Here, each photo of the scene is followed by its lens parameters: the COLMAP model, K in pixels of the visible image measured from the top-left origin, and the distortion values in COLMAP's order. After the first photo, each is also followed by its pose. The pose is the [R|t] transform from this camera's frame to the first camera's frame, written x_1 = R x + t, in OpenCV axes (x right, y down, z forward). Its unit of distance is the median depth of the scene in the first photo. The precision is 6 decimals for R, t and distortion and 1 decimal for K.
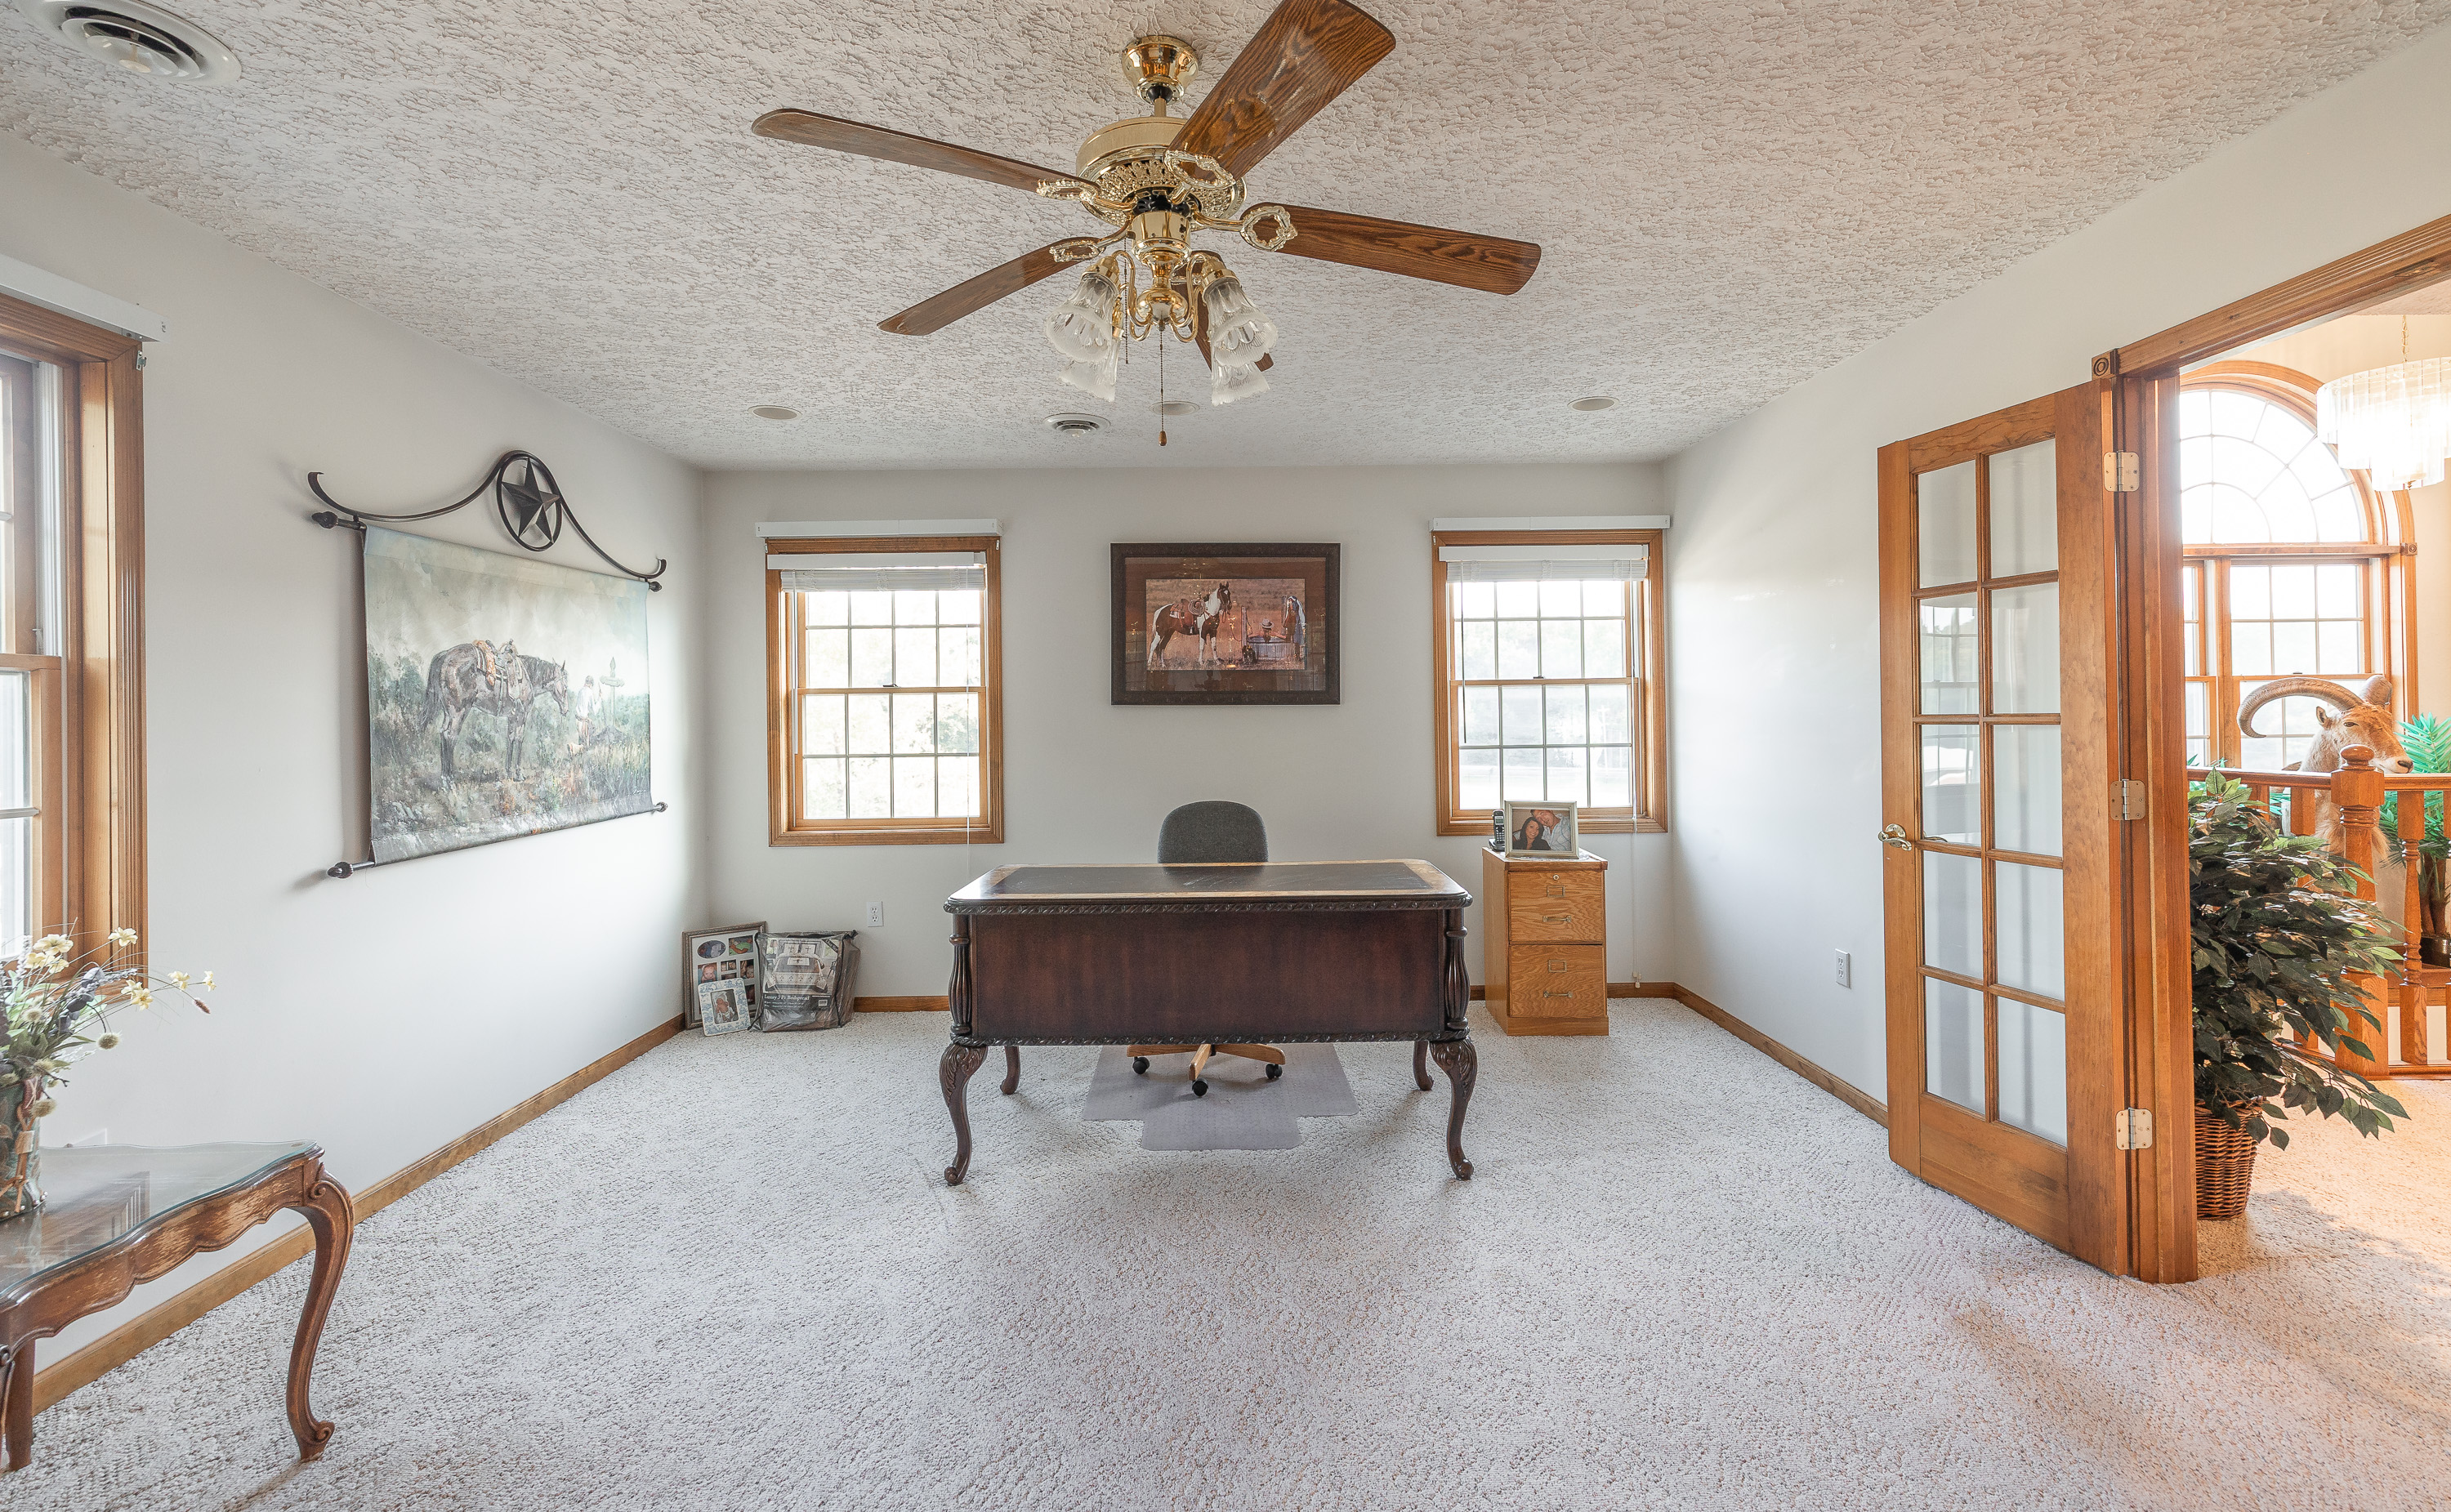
lens RADIAL K [[1041.7, 0, 1223.3], [0, 1041.7, 716.2], [0, 0, 1]] dist [0.001598, 0.000197]
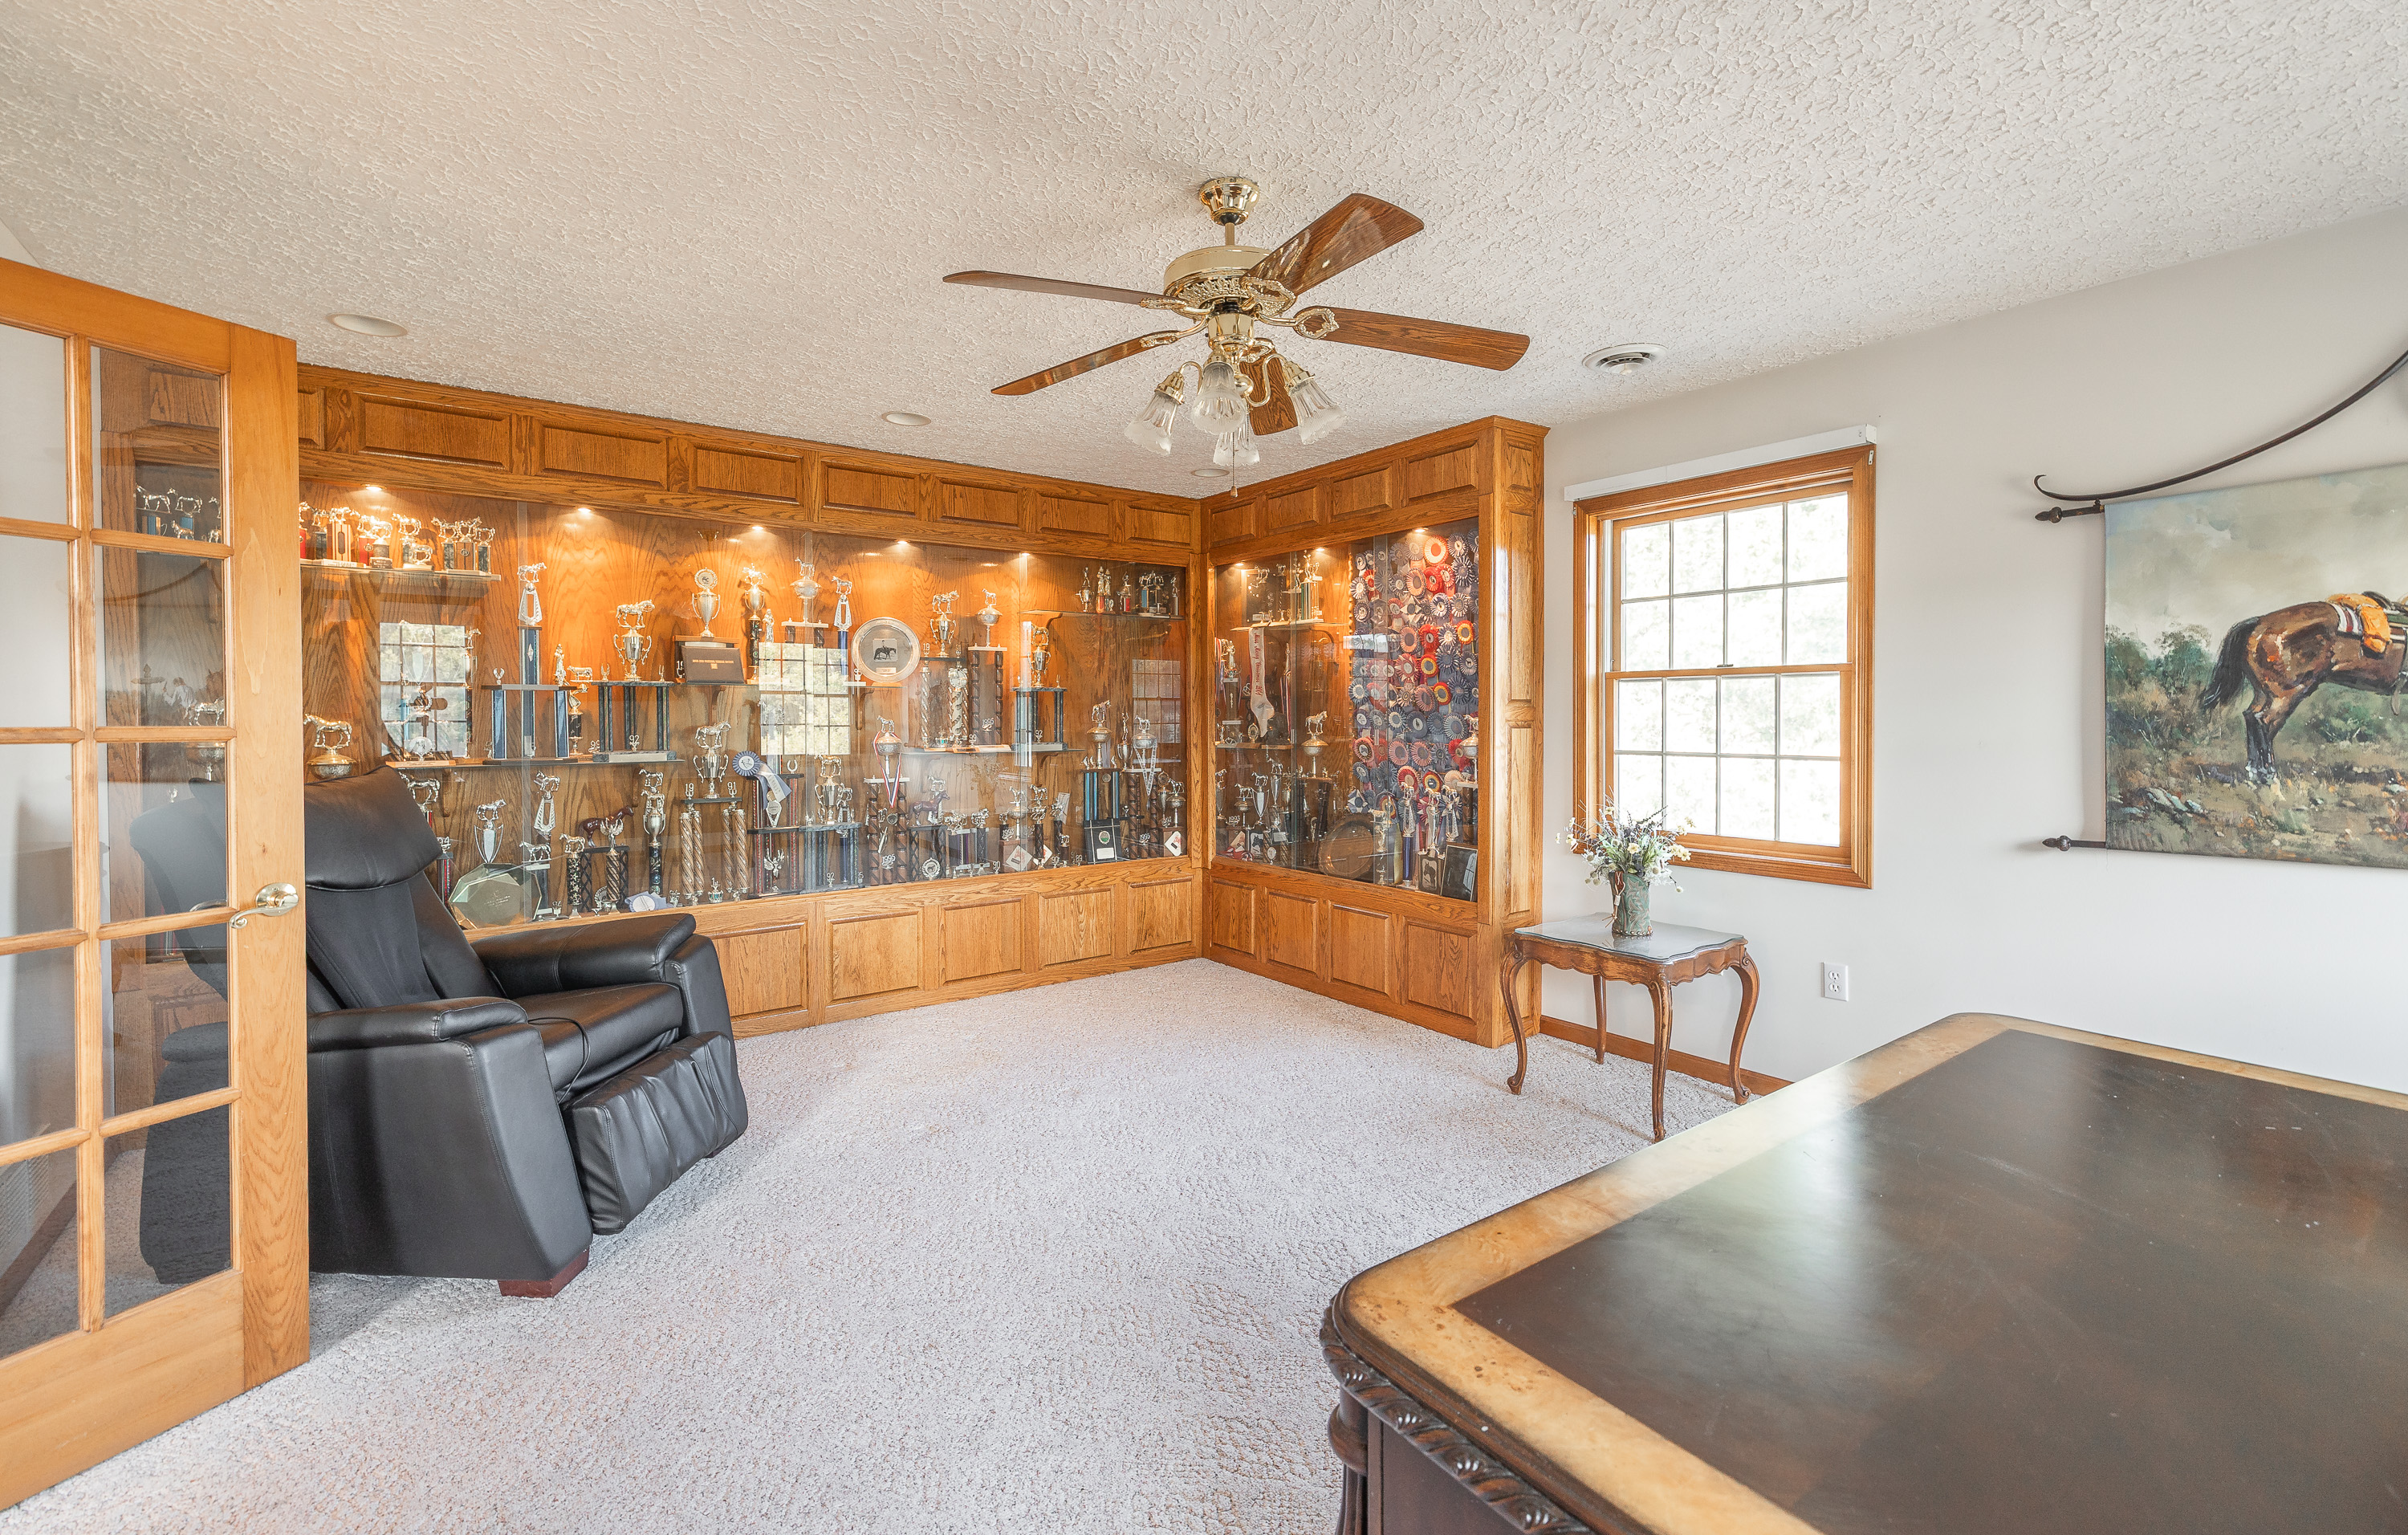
lens RADIAL K [[1013.1, 0, 1192.4], [0, 1013.1, 731.5], [0, 0, 1]] dist [0.002731, 0.000546]
pose [[-0.816265, 0.024386, -0.577162, 0.395445], [0.012988, 0.999631, 0.023868, -0.001717], [0.577531, 0.011987, -0.816281, 1.118949]]
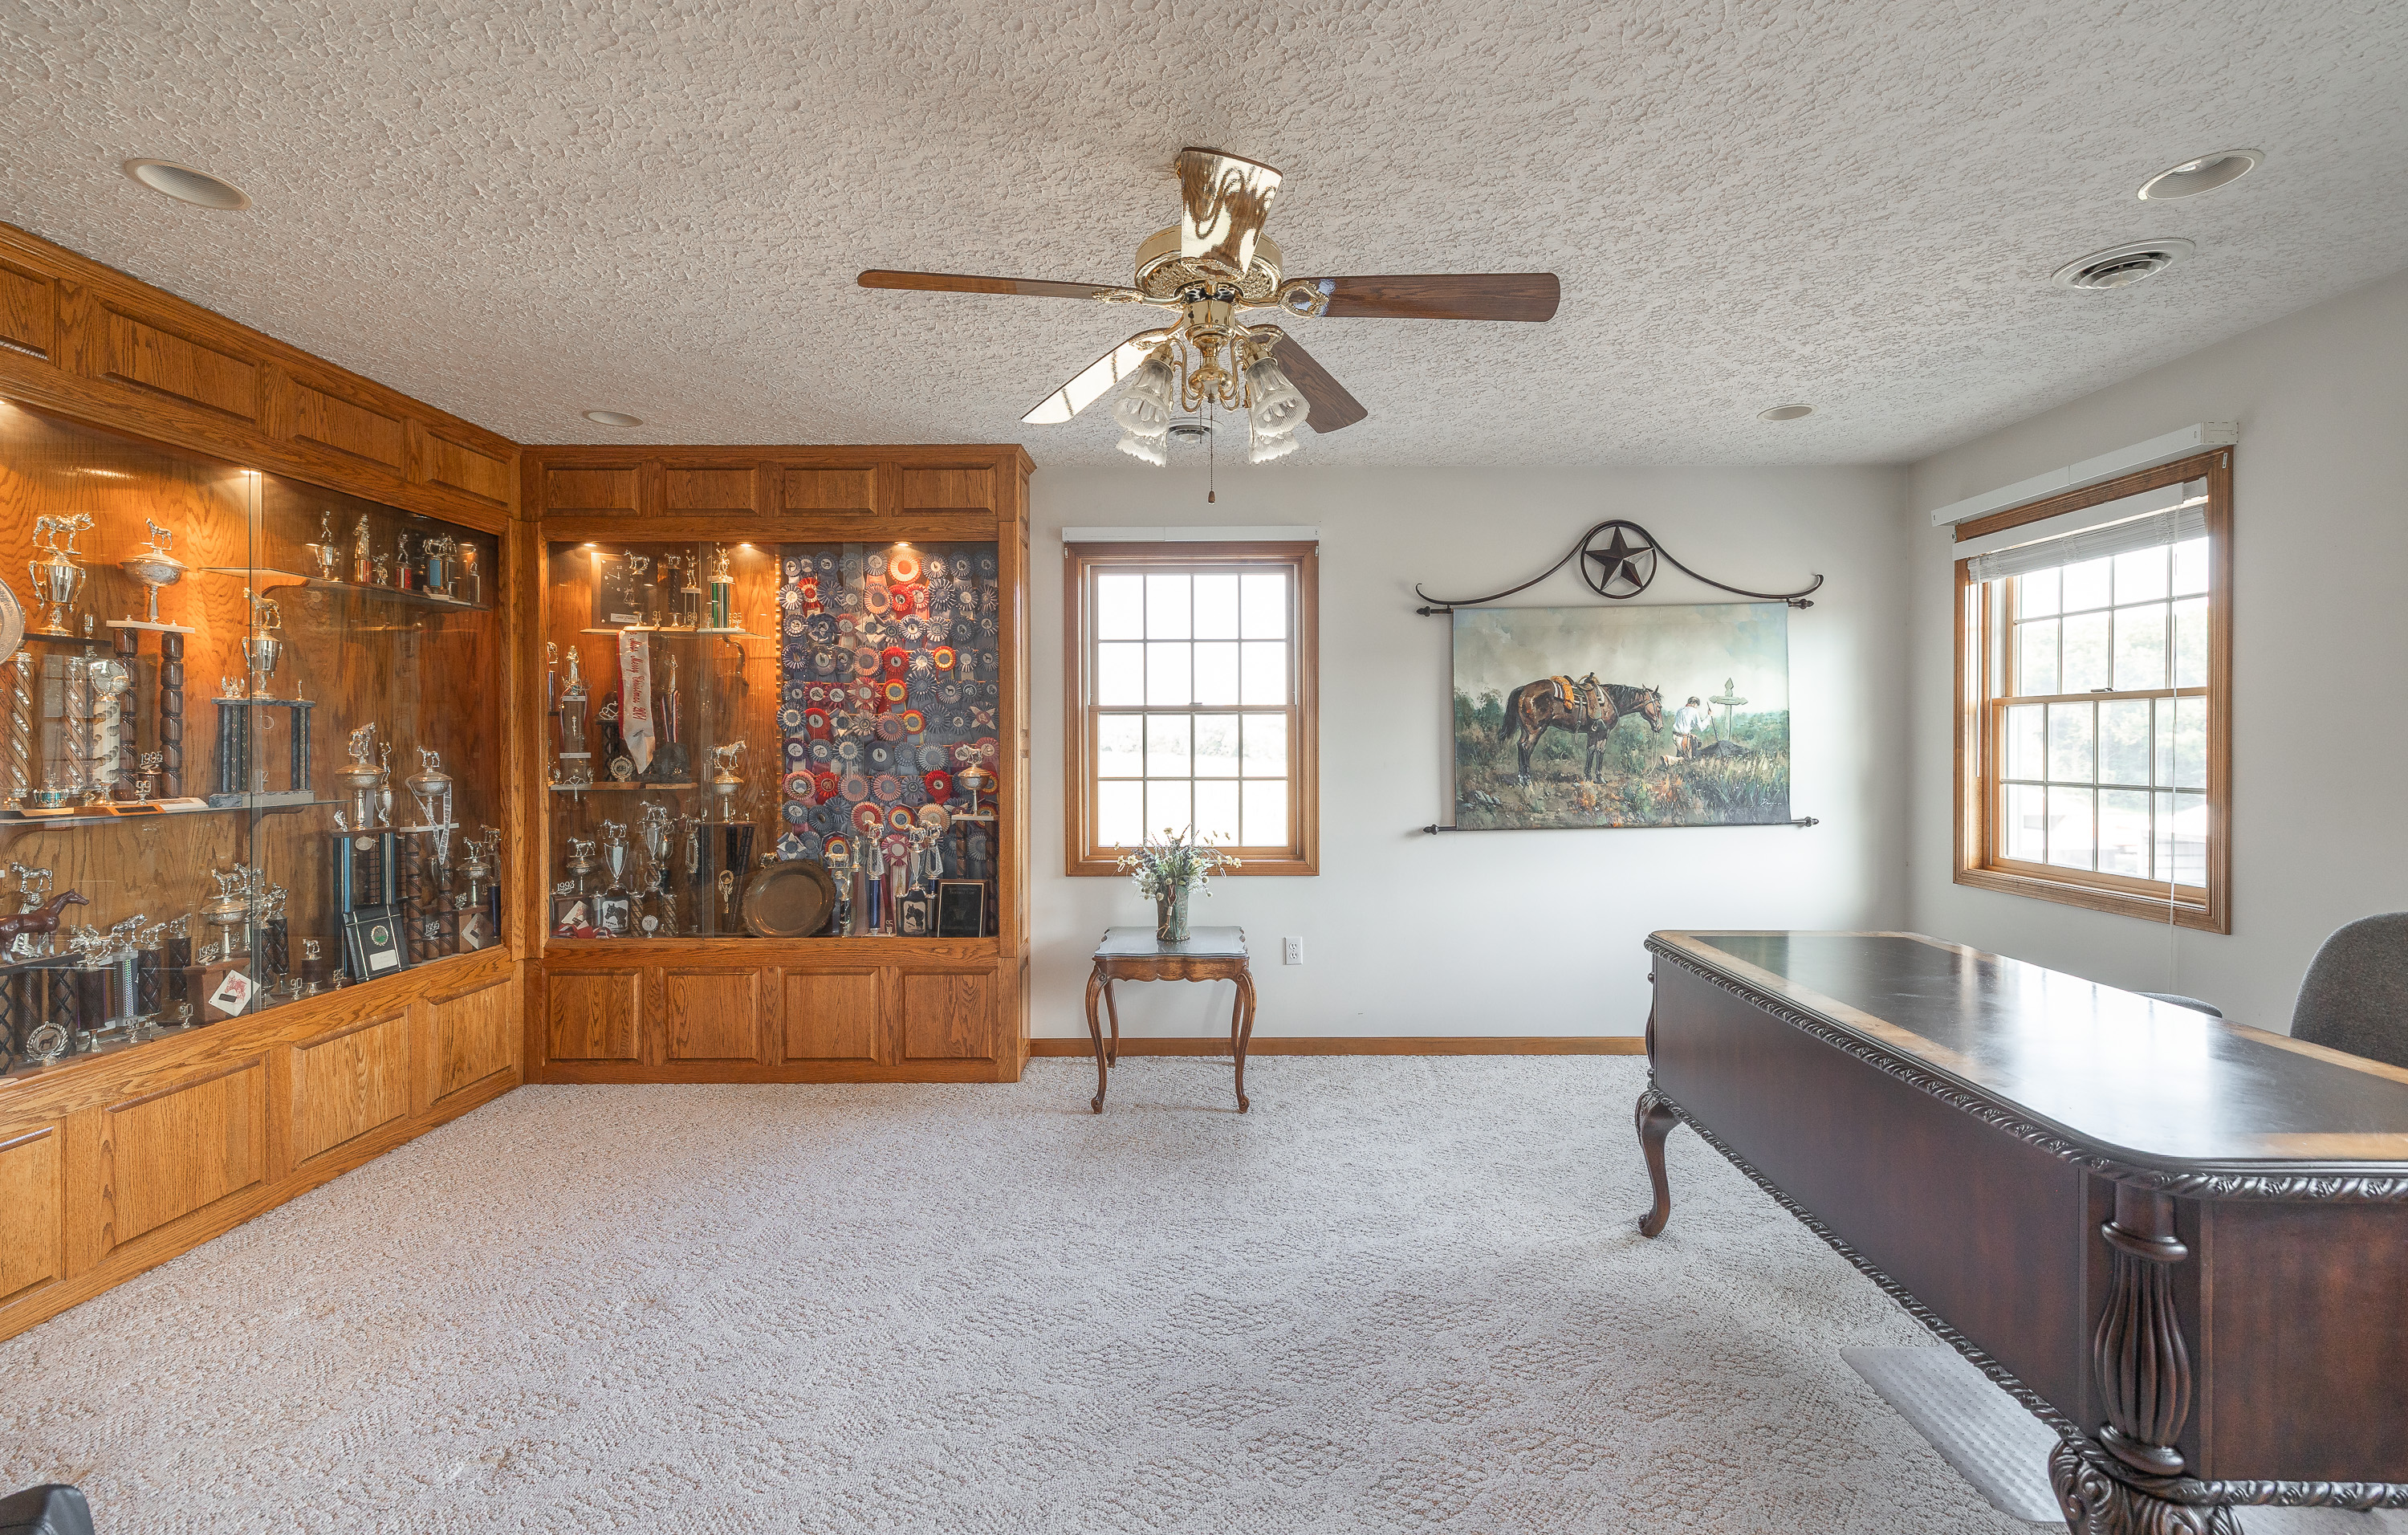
lens RADIAL K [[1013.1, 0, 1196.9], [0, 1013.1, 750.5], [0, 0, 1]] dist [0.002731, 0.000546]
pose [[-0.028016, 0.020145, -0.999404, 0.601813], [0.002910, 0.999794, 0.020072, -0.004633], [0.999603, -0.002346, -0.028069, 0.573030]]
